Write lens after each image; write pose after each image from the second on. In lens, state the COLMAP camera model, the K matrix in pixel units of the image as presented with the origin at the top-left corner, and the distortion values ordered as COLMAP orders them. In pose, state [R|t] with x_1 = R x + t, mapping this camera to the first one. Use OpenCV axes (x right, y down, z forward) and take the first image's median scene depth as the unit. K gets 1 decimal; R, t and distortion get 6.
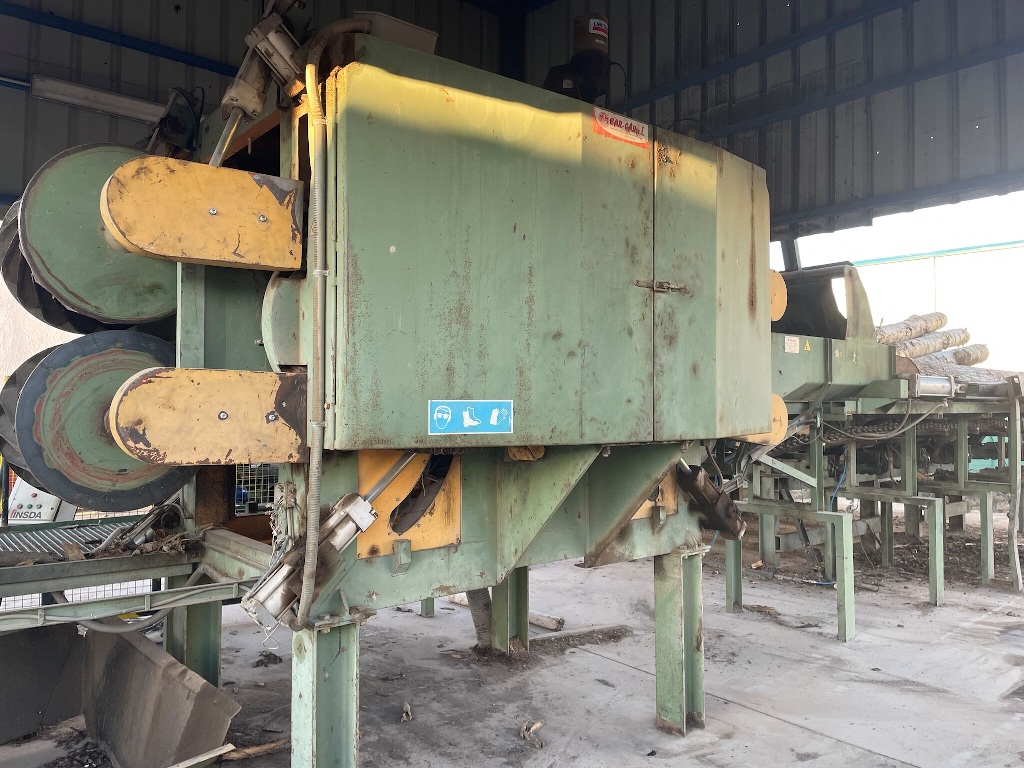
lens RADIAL K [[767.8, 0, 508.3], [0, 767.8, 377.6], [0, 0, 1]] dist [0.108261, -0.143589]
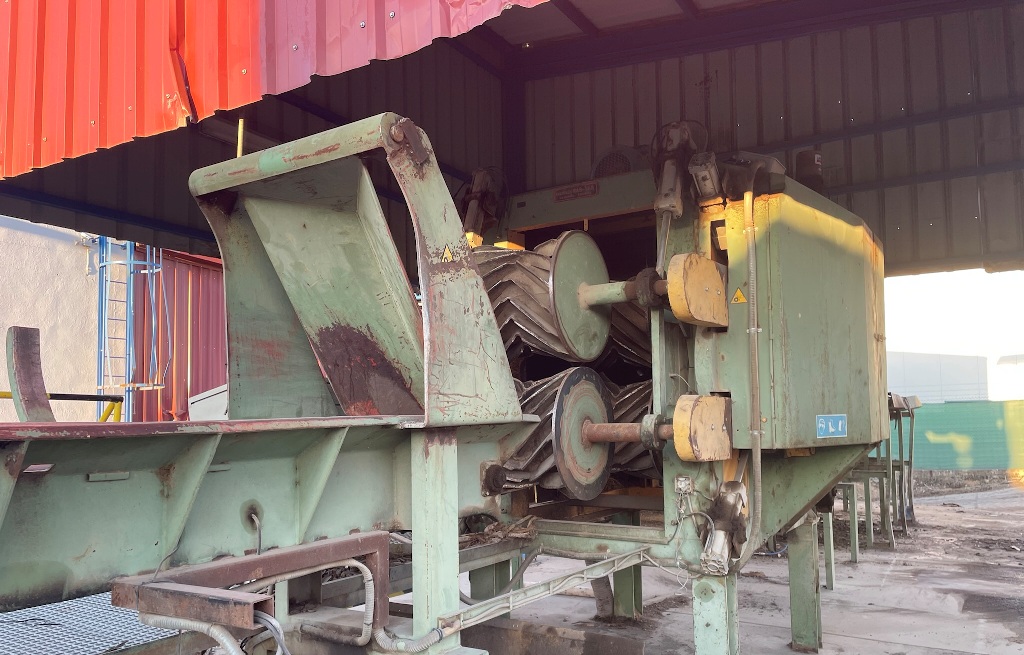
lens RADIAL K [[767.8, 0, 515.2], [0, 767.8, 374.0], [0, 0, 1]] dist [0.091822, -0.116456]
pose [[0.949120, 0.002129, 0.314906, -0.895891], [0.005188, 0.999736, -0.022396, -0.016103], [-0.314871, 0.022890, 0.948859, -0.205659]]
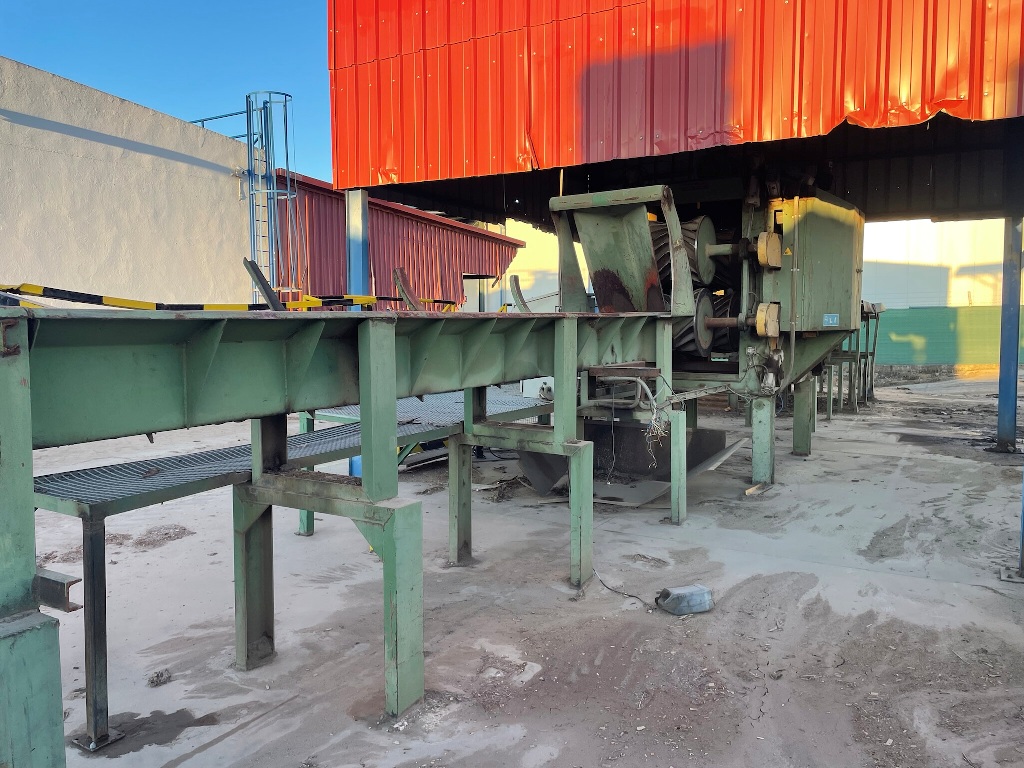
lens RADIAL K [[767.8, 0, 508.3], [0, 767.8, 377.6], [0, 0, 1]] dist [0.108261, -0.143589]
pose [[0.941164, -0.031384, 0.336490, -1.739042], [-0.005340, 0.994173, 0.107663, -0.033797], [-0.337909, -0.103125, 0.935512, -1.075963]]
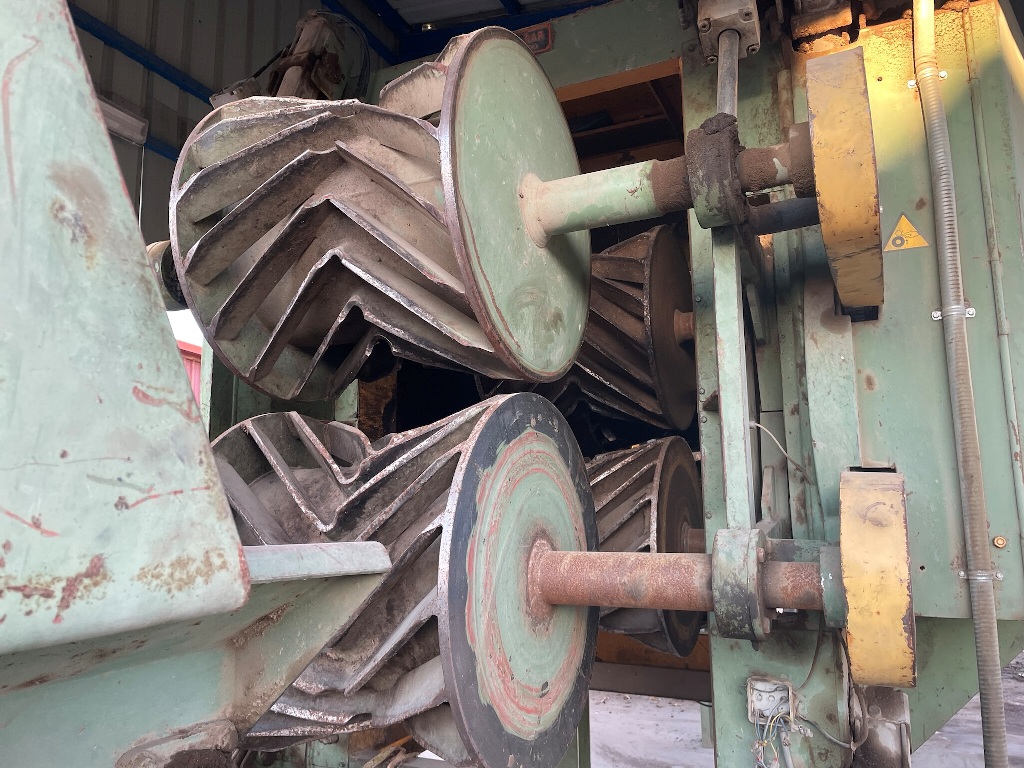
lens RADIAL K [[767.8, 0, 508.3], [0, 767.8, 377.6], [0, 0, 1]] dist [0.108261, -0.143589]
pose [[0.905351, 0.058483, 0.420617, -0.625139], [-0.005741, 0.992067, -0.125580, -0.006956], [-0.424625, 0.111280, 0.898505, 0.481731]]
